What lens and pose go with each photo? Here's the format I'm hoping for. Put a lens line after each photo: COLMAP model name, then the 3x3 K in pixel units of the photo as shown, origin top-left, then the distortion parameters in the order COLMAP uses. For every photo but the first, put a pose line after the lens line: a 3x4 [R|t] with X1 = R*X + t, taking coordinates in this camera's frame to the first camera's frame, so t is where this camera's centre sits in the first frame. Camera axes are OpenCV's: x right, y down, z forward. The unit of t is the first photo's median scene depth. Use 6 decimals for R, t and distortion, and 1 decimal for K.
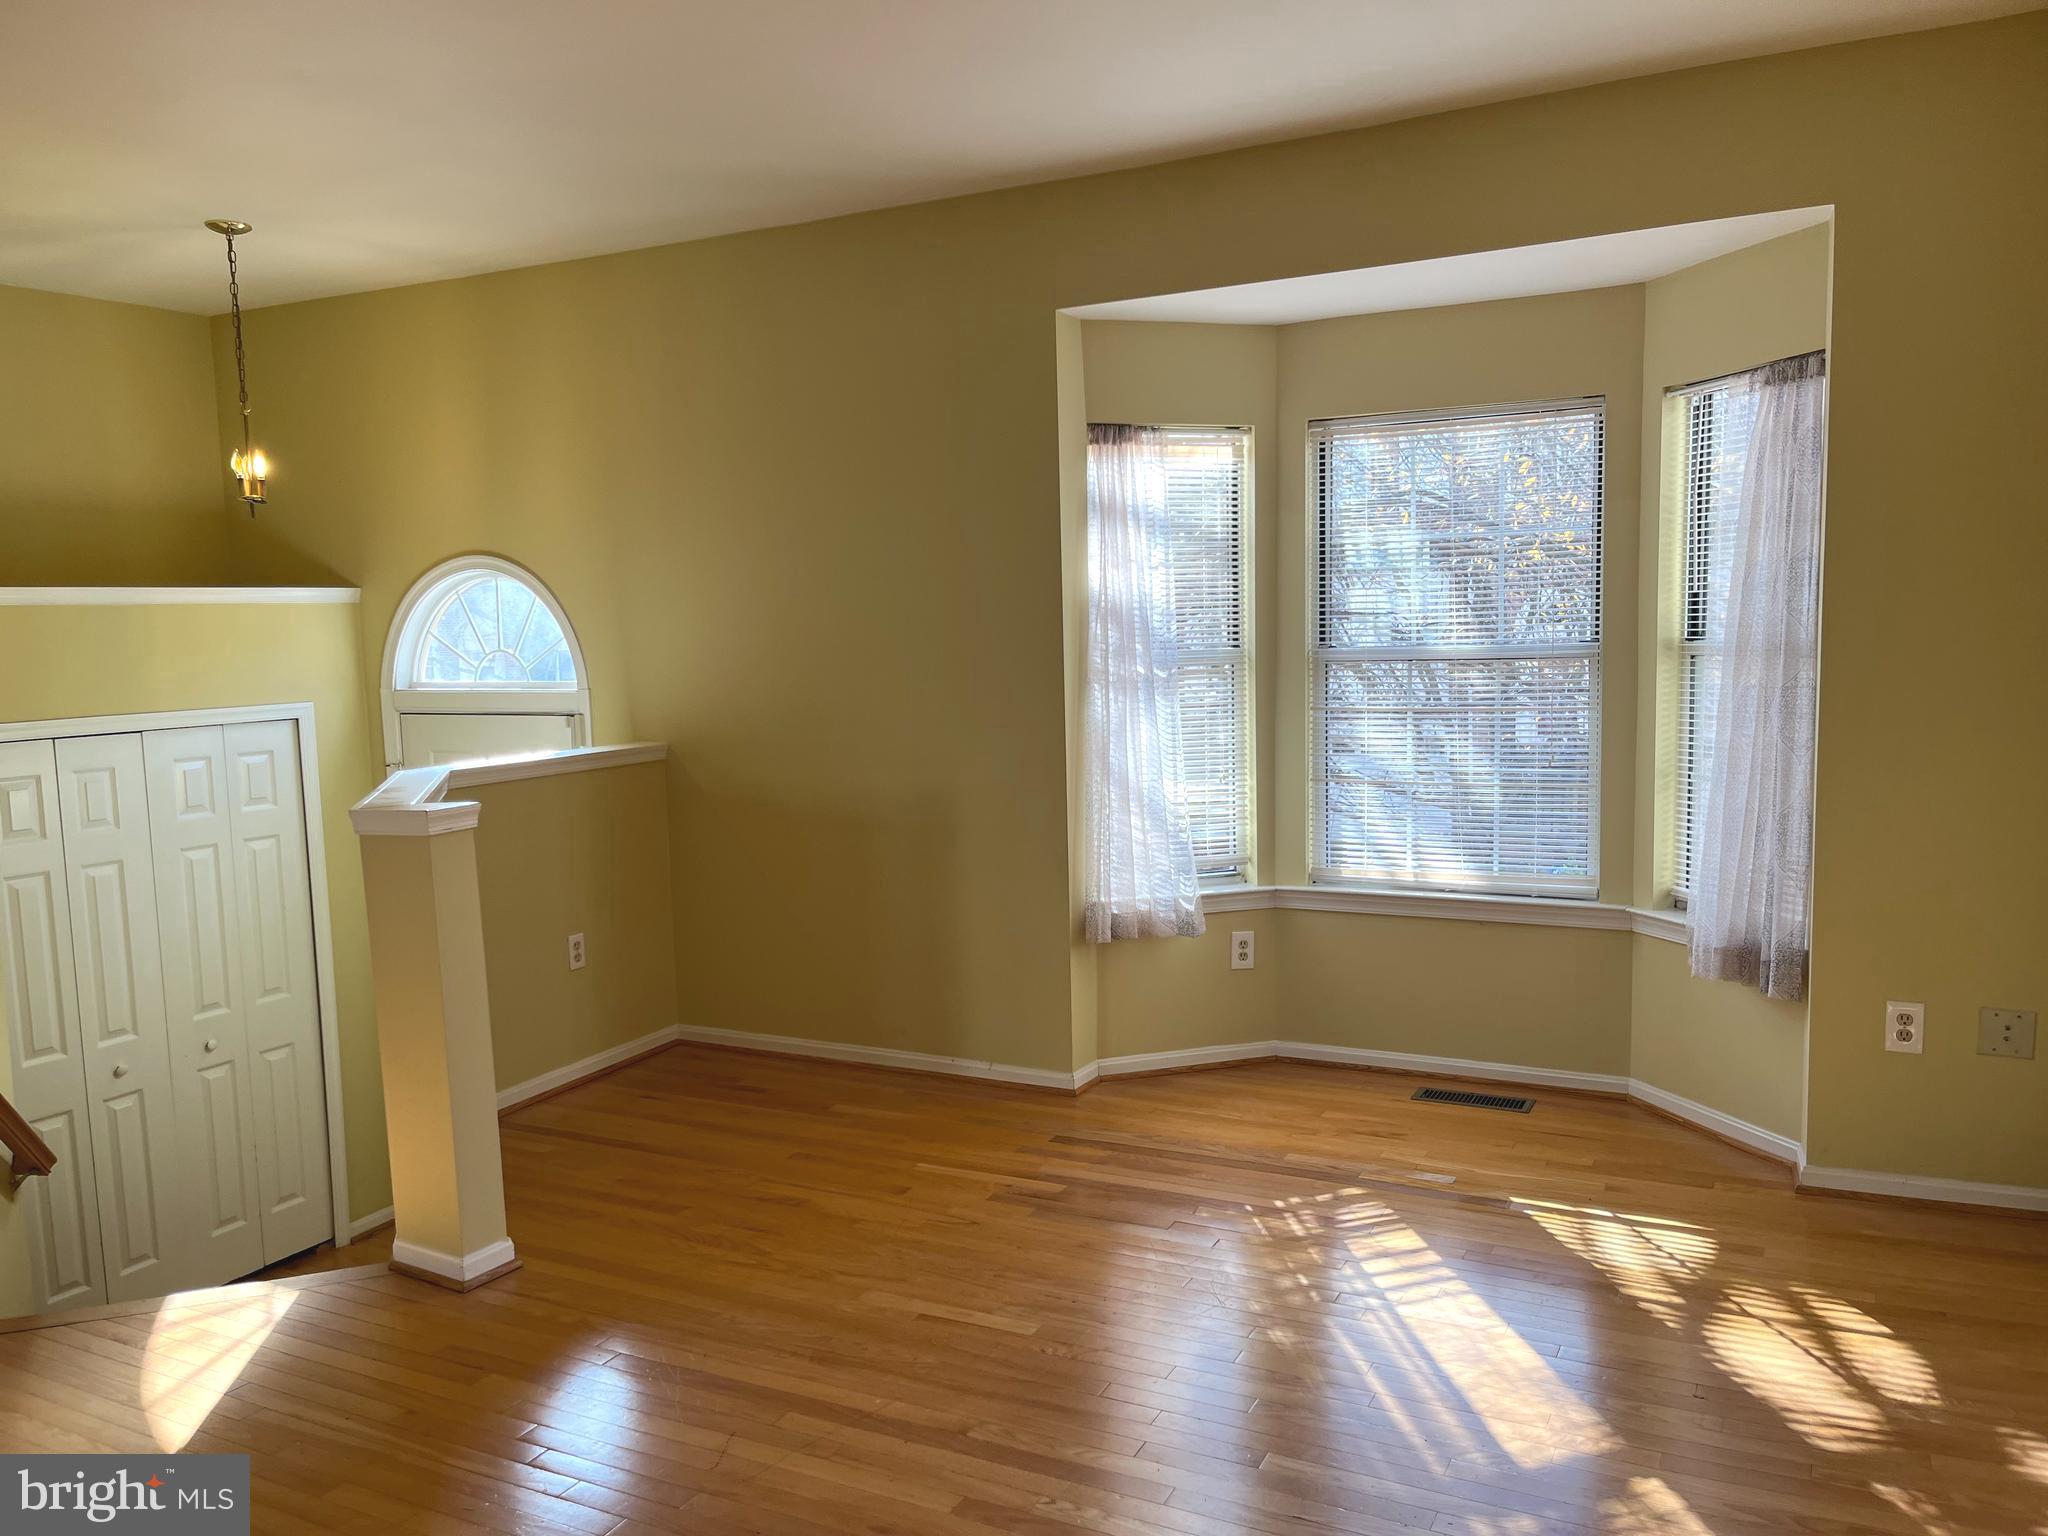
lens RADIAL K [[1551.6, 0, 1022.2], [0, 1551.6, 773.1], [0, 0, 1]] dist [0.054012, -0.073019]
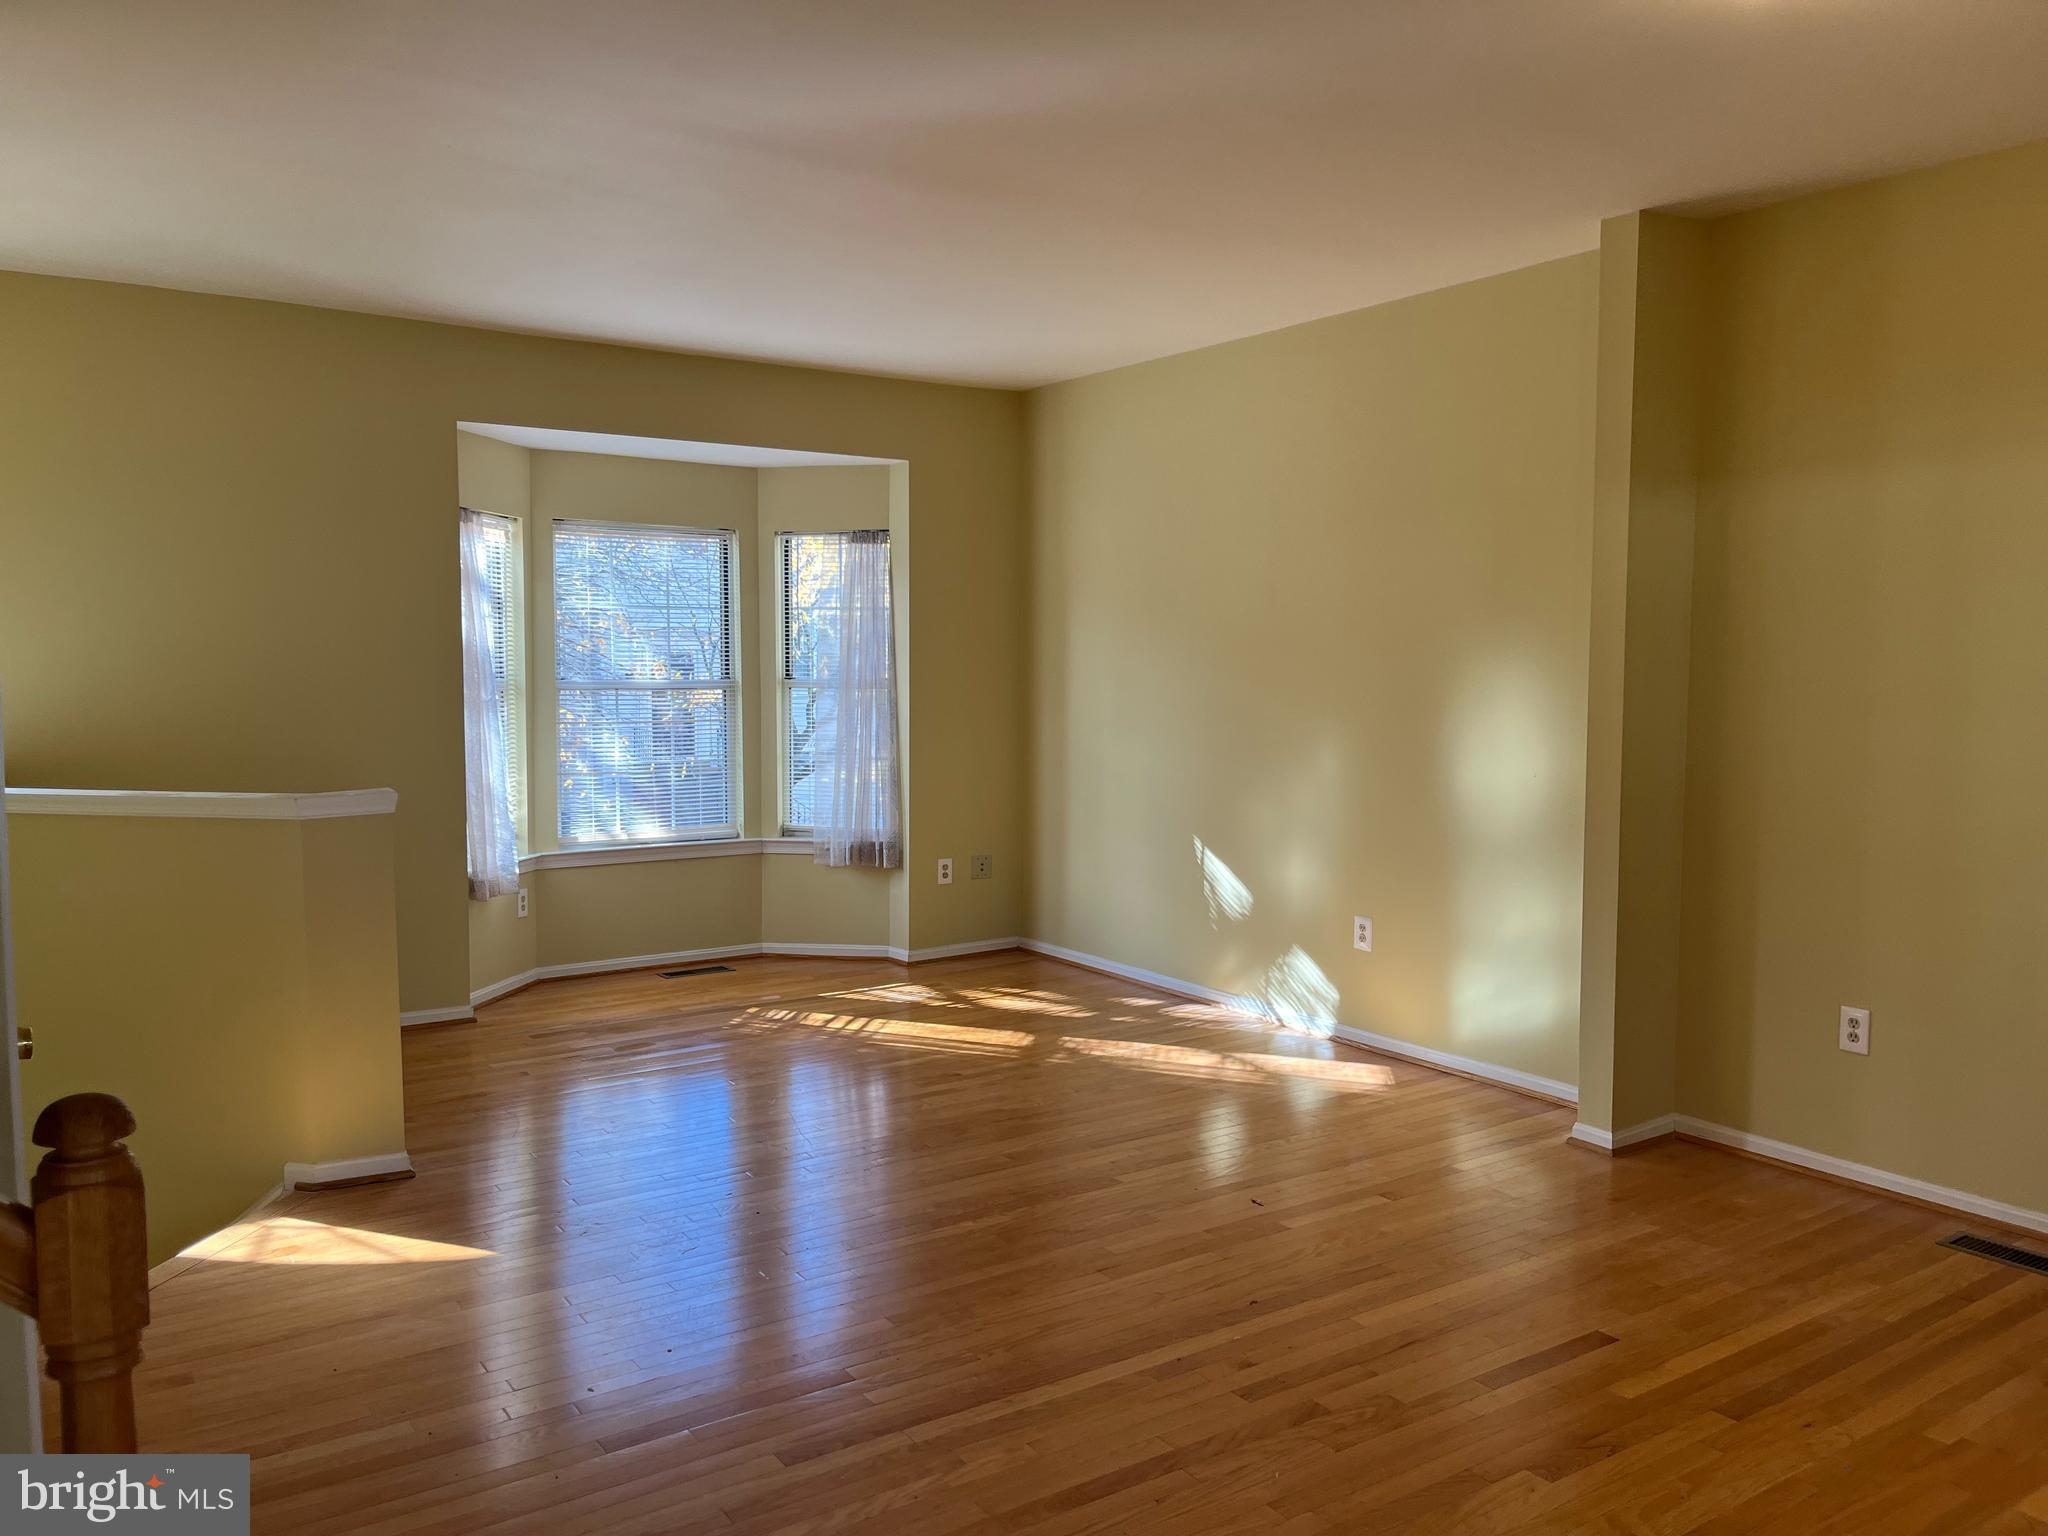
lens RADIAL K [[1551.6, 0, 1027.7], [0, 1551.6, 770.9], [0, 0, 1]] dist [0.054012, -0.073019]
pose [[0.482294, -0.040052, 0.875093, -0.903878], [0.070625, 0.997480, 0.006729, 0.022960], [-0.873158, 0.058558, 0.483907, -0.048327]]
